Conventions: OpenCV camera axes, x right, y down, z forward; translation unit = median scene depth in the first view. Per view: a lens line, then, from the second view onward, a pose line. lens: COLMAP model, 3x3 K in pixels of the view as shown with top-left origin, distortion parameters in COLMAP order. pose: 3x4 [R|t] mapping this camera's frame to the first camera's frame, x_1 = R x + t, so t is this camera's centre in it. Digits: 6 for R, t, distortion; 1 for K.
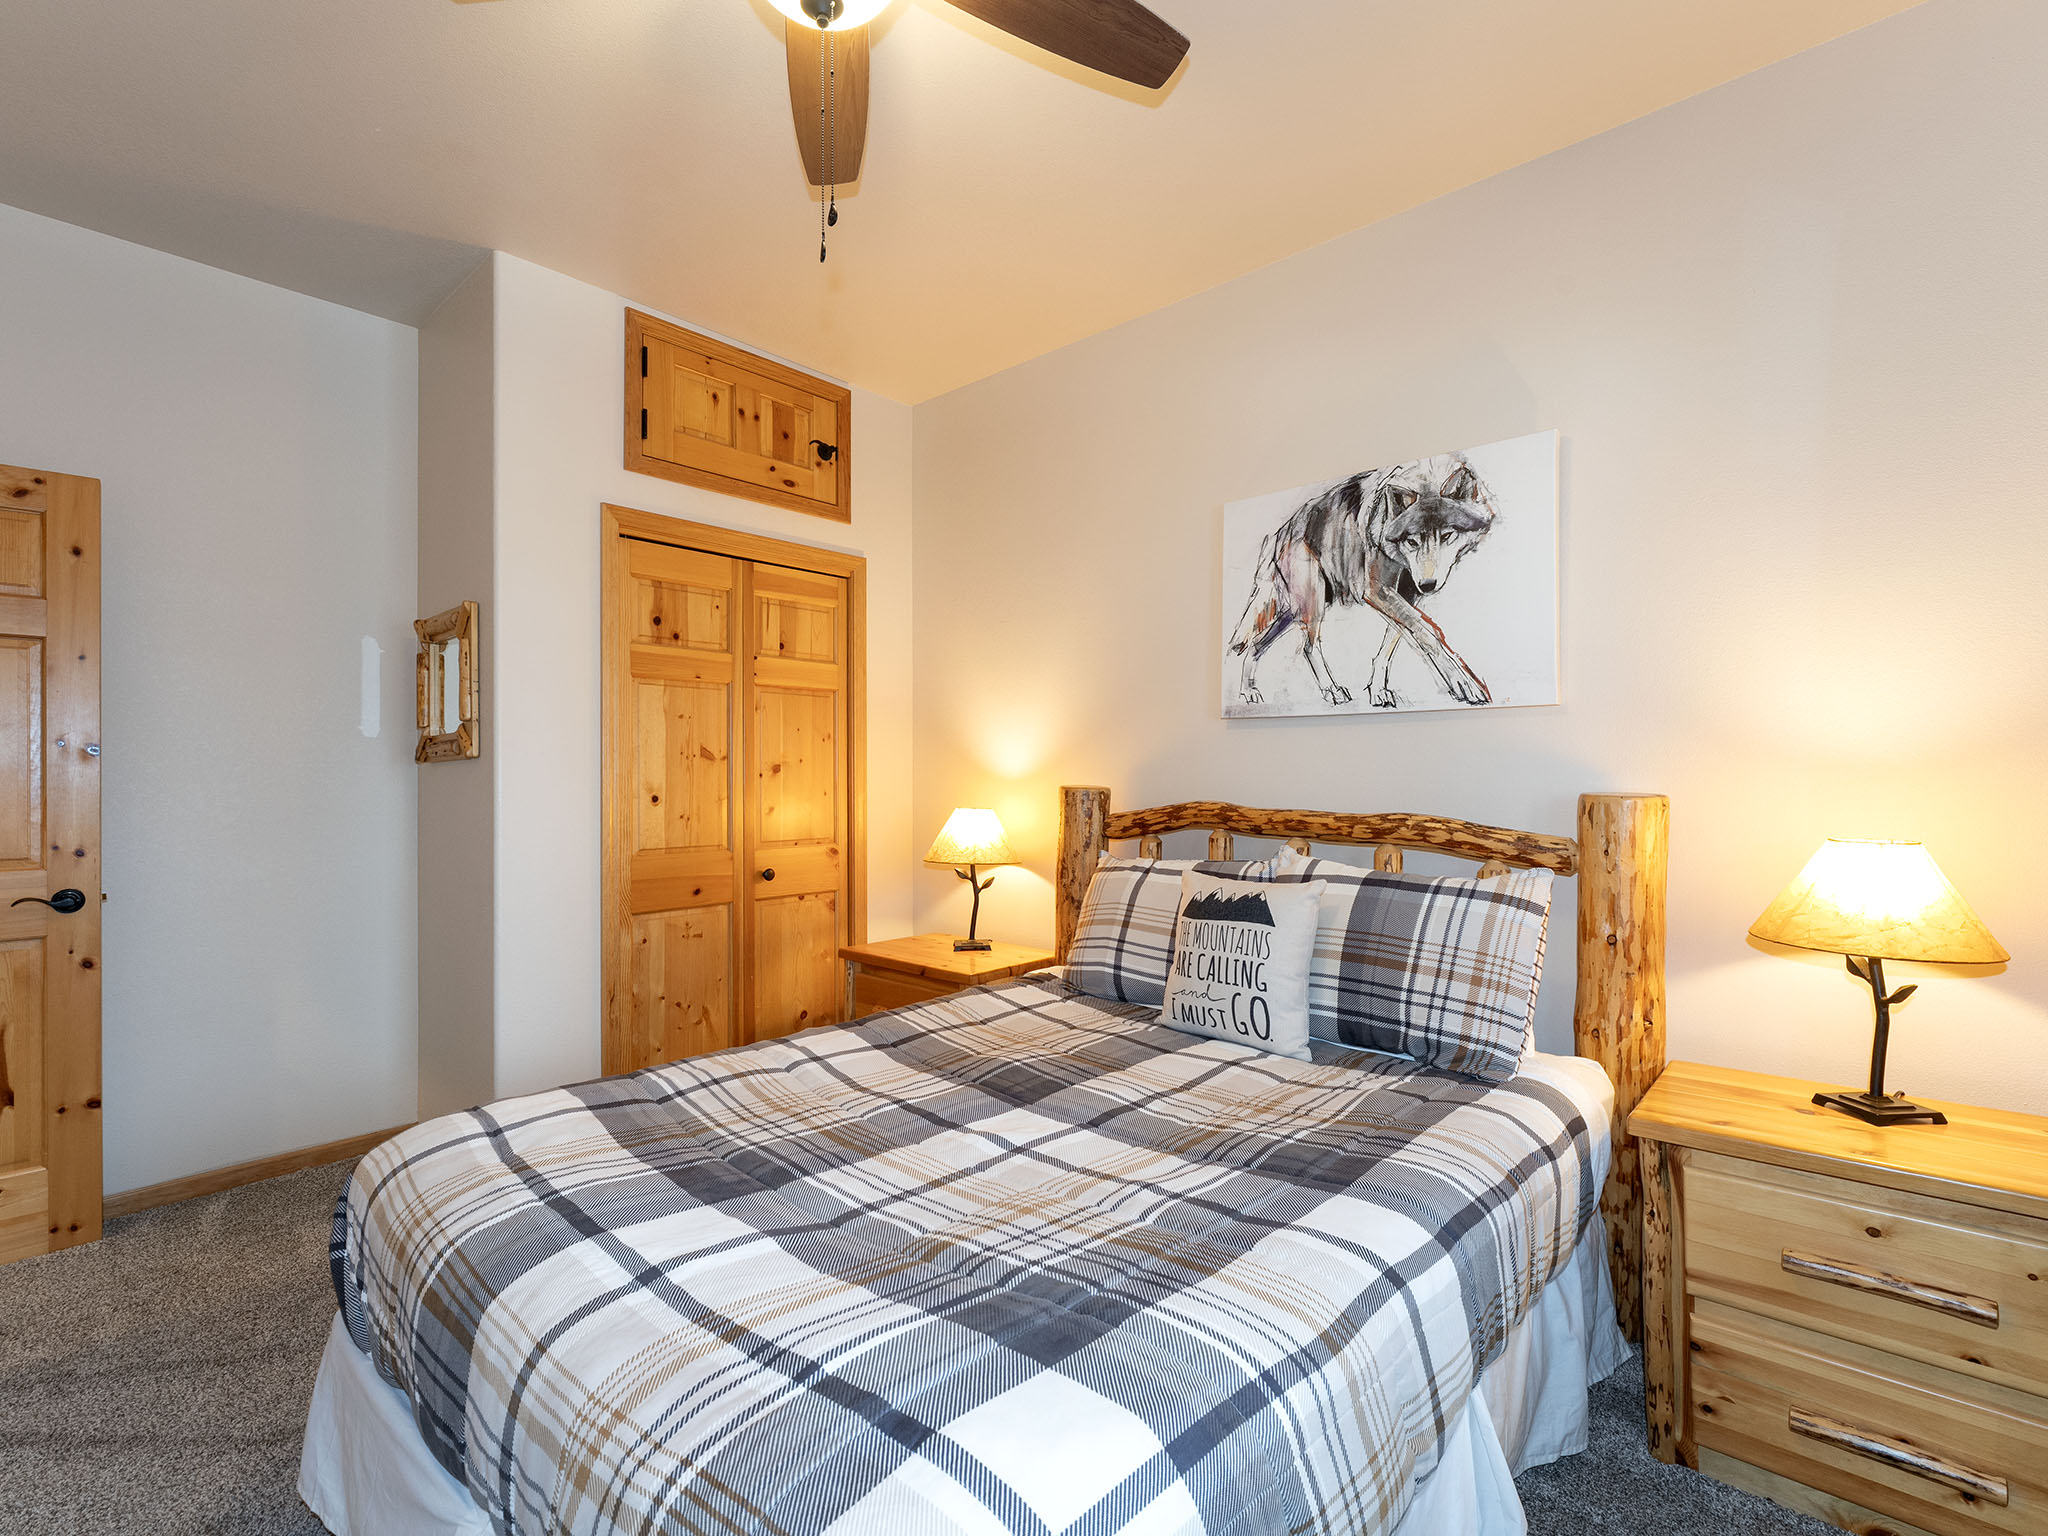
lens RADIAL K [[939.5, 0, 1019.9], [0, 939.5, 784.2], [0, 0, 1]] dist [0.011308, -0.021805]
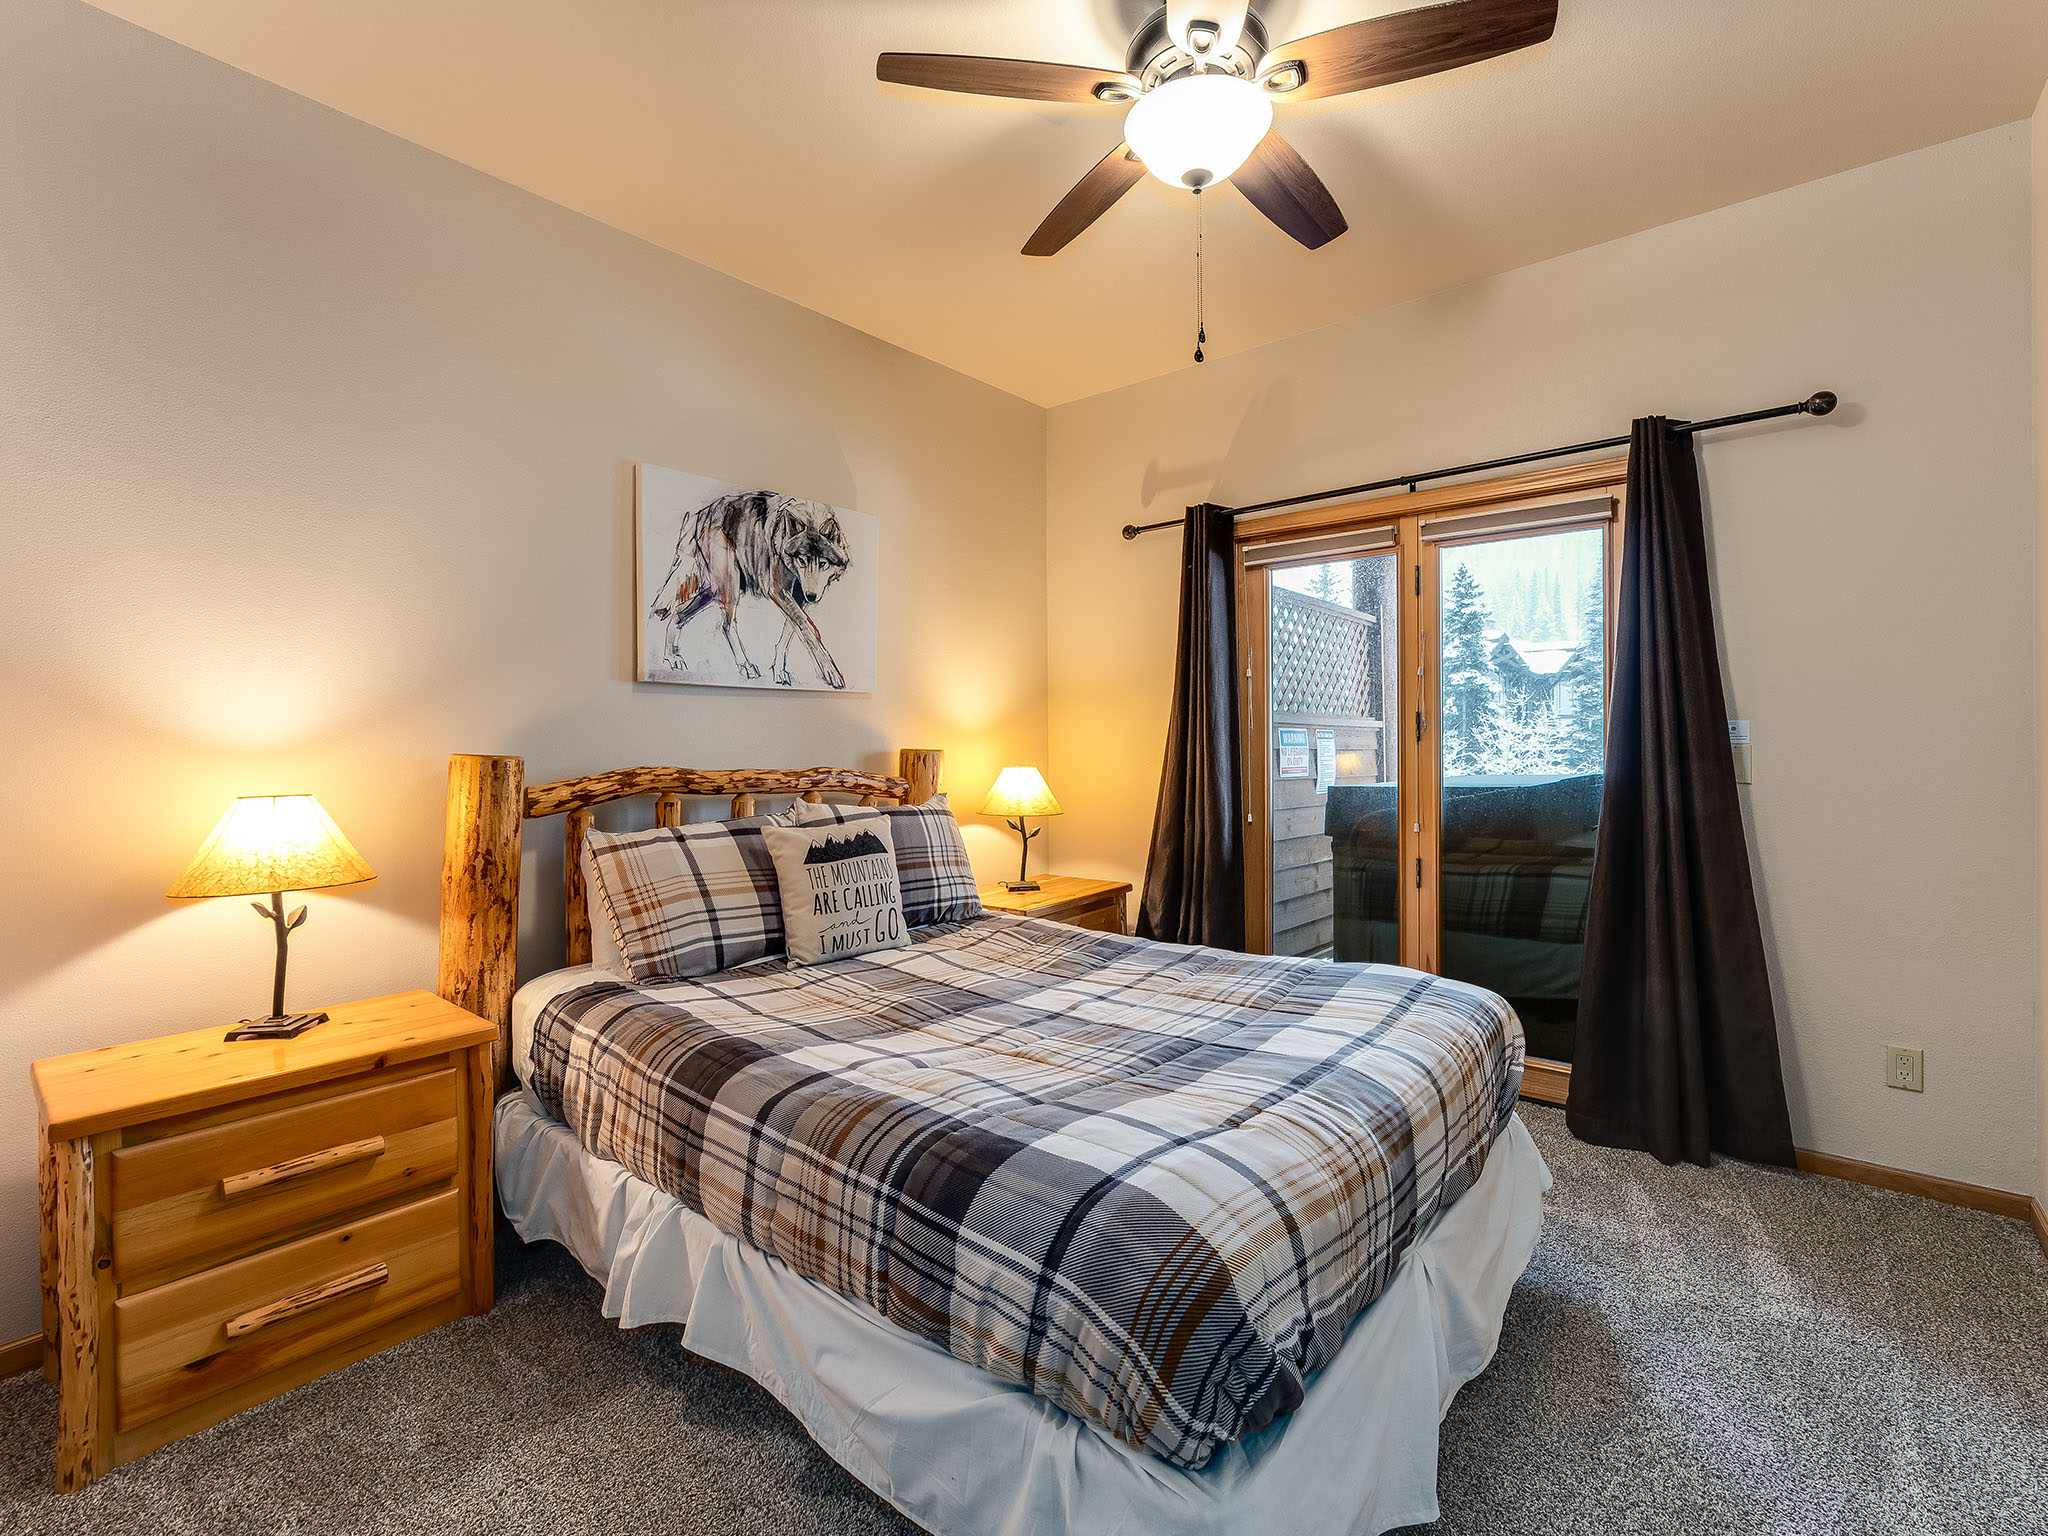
lens RADIAL K [[932.4, 0, 1026.1], [0, 932.4, 759.6], [0, 0, 1]] dist [-0.011833, -0.000007]
pose [[-0.046107, -0.018689, 0.998762, -0.881906], [0.019793, 0.999612, 0.019619, 0.000154], [-0.998740, 0.020673, -0.045719, 0.741803]]
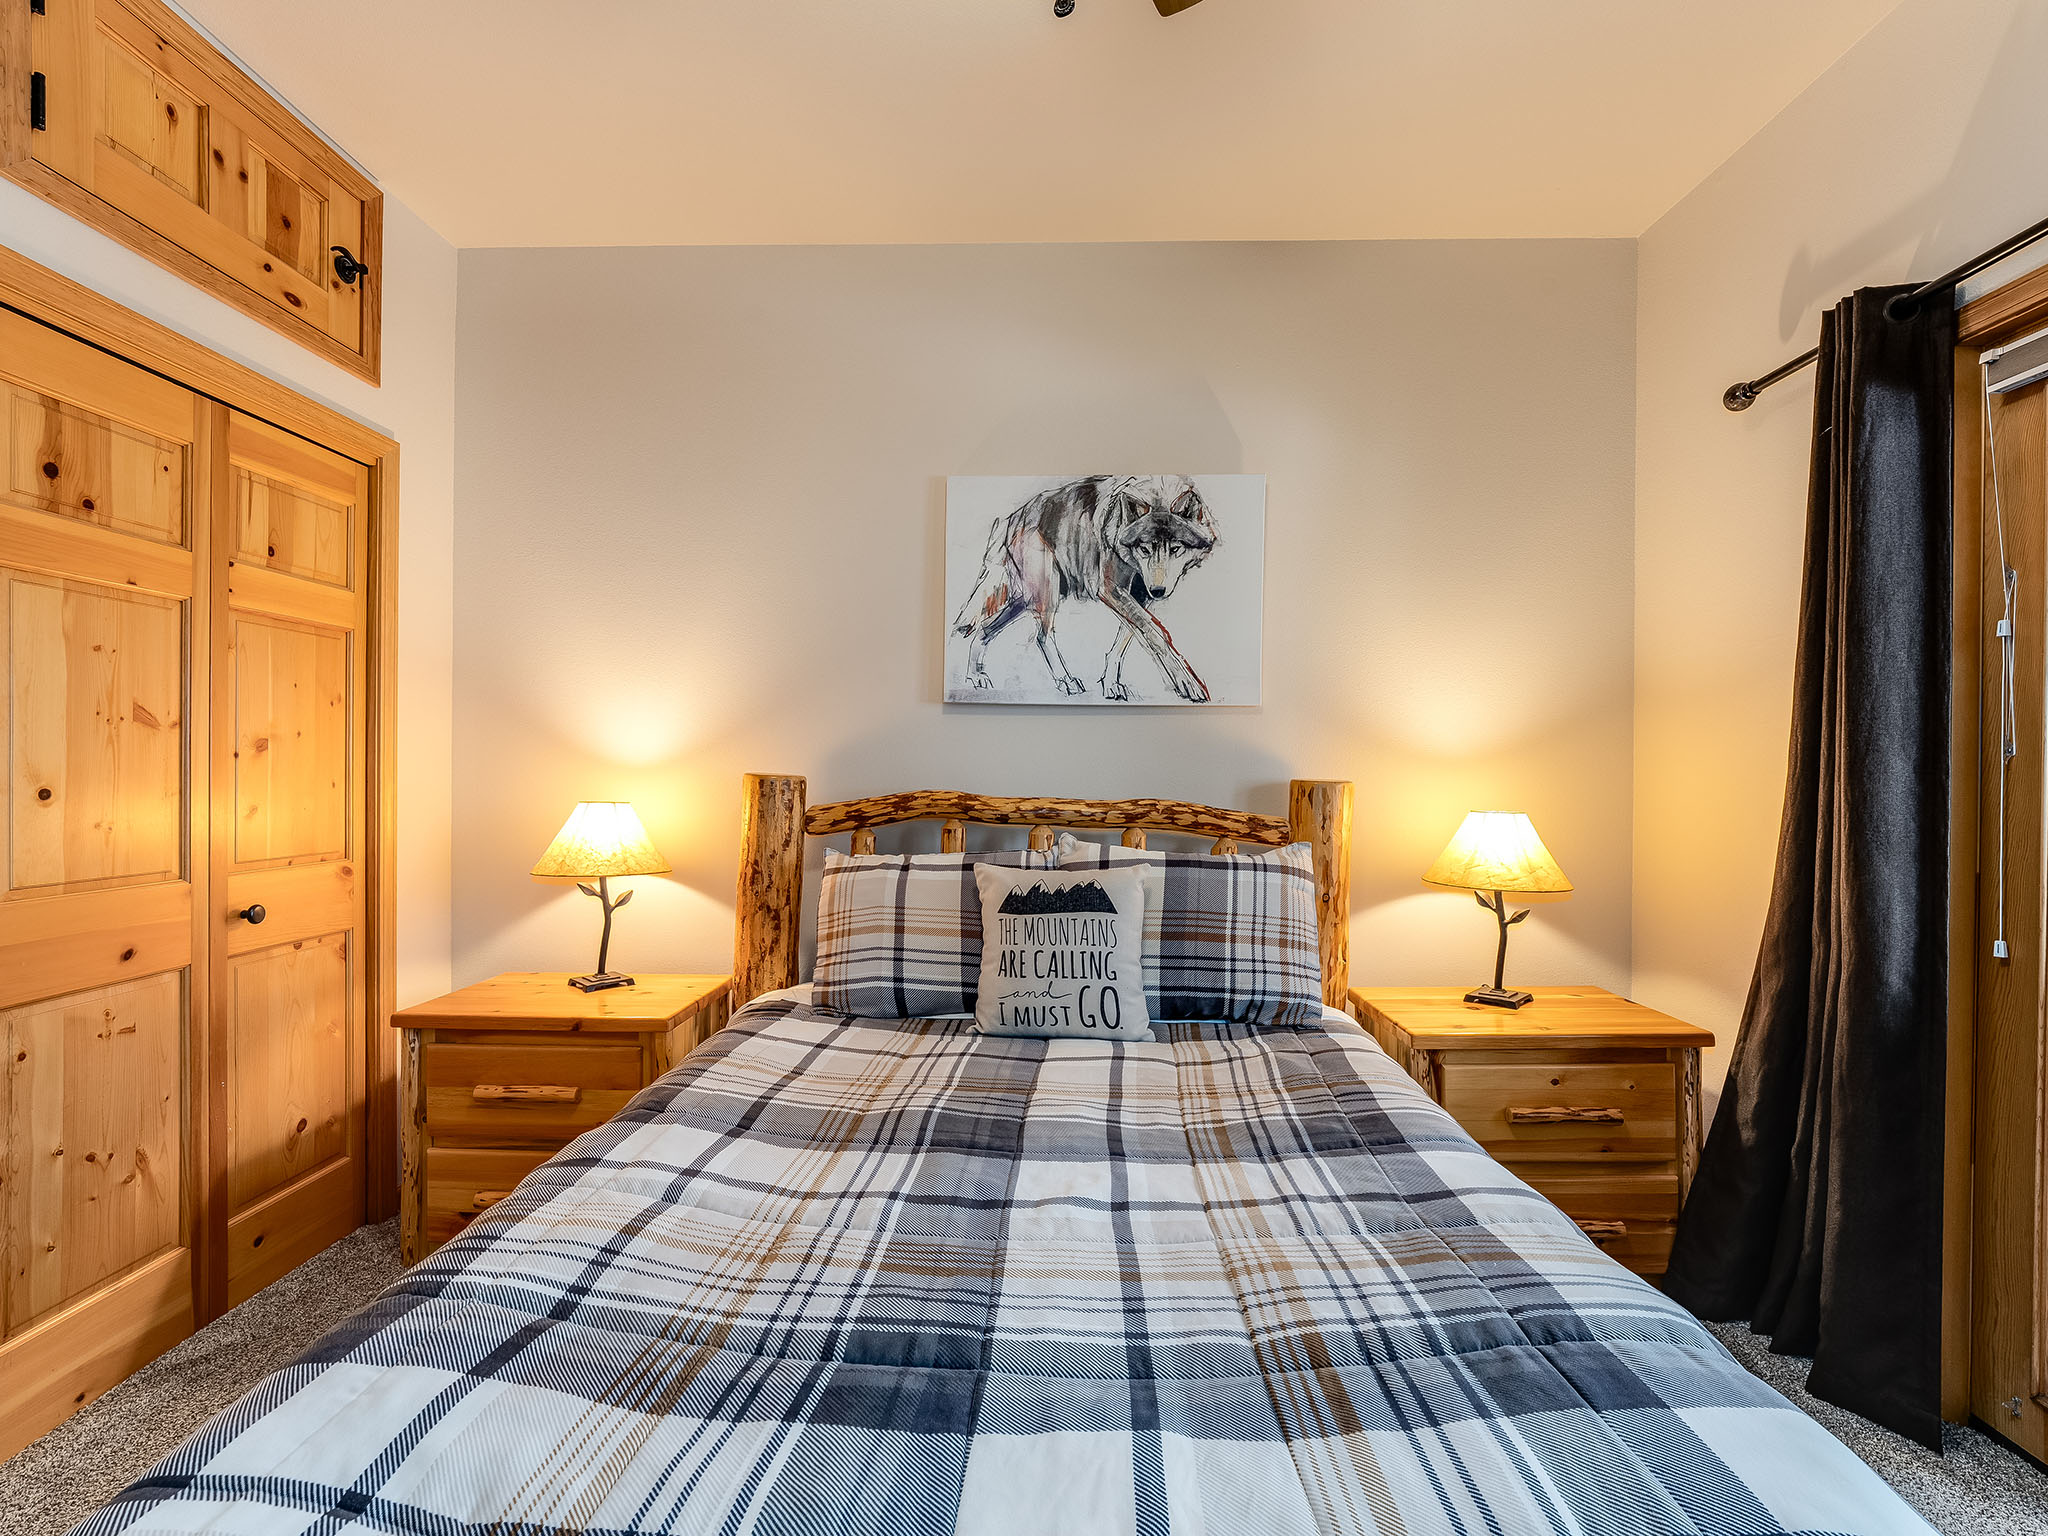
lens RADIAL K [[922.7, 0, 1024.3], [0, 922.7, 780.3], [0, 0, 1]] dist [-0.007979, -0.000276]
pose [[0.756833, -0.000543, 0.653608, -0.378831], [-0.001329, 0.999996, 0.002369, 0.006880], [-0.653607, -0.002661, 0.756829, 0.279232]]
